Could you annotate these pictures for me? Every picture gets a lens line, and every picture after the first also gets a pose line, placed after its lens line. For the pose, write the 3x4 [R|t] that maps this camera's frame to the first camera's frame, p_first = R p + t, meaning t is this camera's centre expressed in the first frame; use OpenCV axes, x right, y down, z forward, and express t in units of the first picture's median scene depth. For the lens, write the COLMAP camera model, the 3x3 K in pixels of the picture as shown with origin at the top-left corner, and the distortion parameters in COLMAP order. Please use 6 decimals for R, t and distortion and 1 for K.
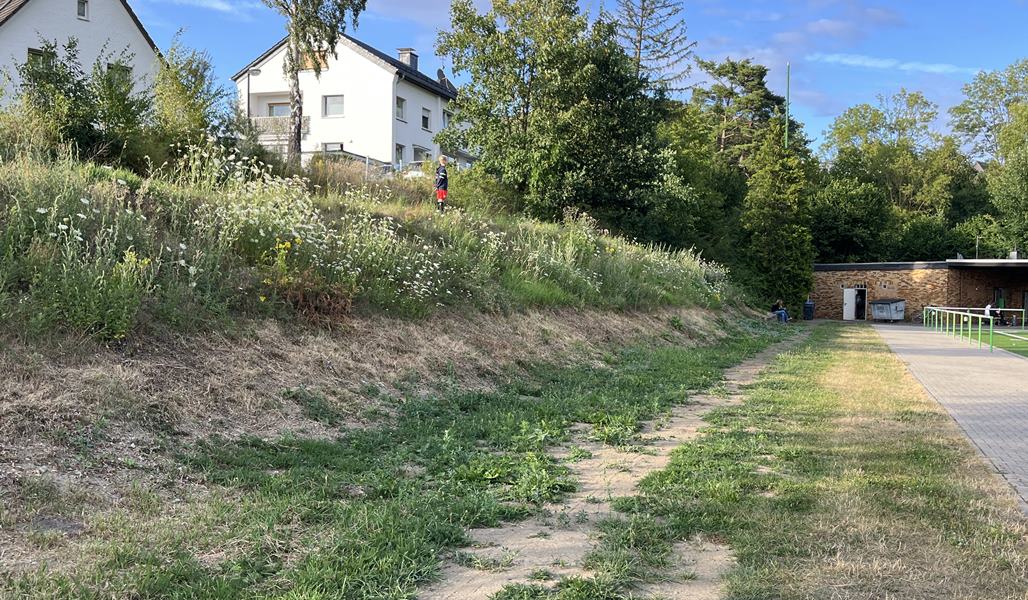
lens RADIAL K [[966.9, 0, 514.0], [0, 966.9, 300.0], [0, 0, 1]] dist [0.019989, 0.004489]
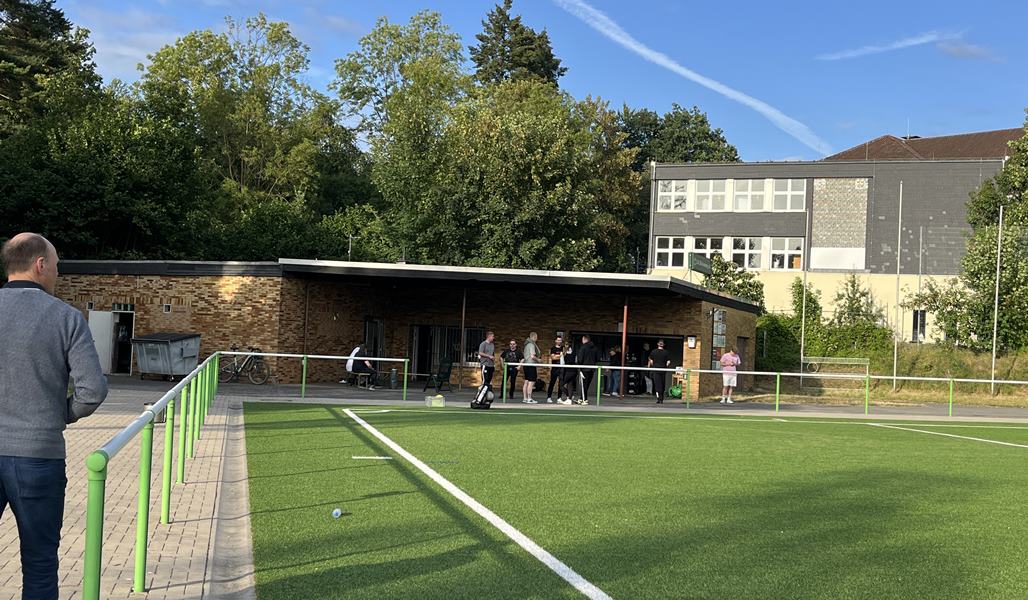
lens RADIAL K [[1238.0, 0, 474.5], [0, 1238.0, 303.1], [0, 0, 1]] dist [0.179828, -0.305427]
pose [[0.864609, 0.036203, 0.501139, 0.188781], [-0.023312, 0.999217, -0.031964, 0.000382], [-0.501904, 0.015953, 0.864776, 0.349323]]
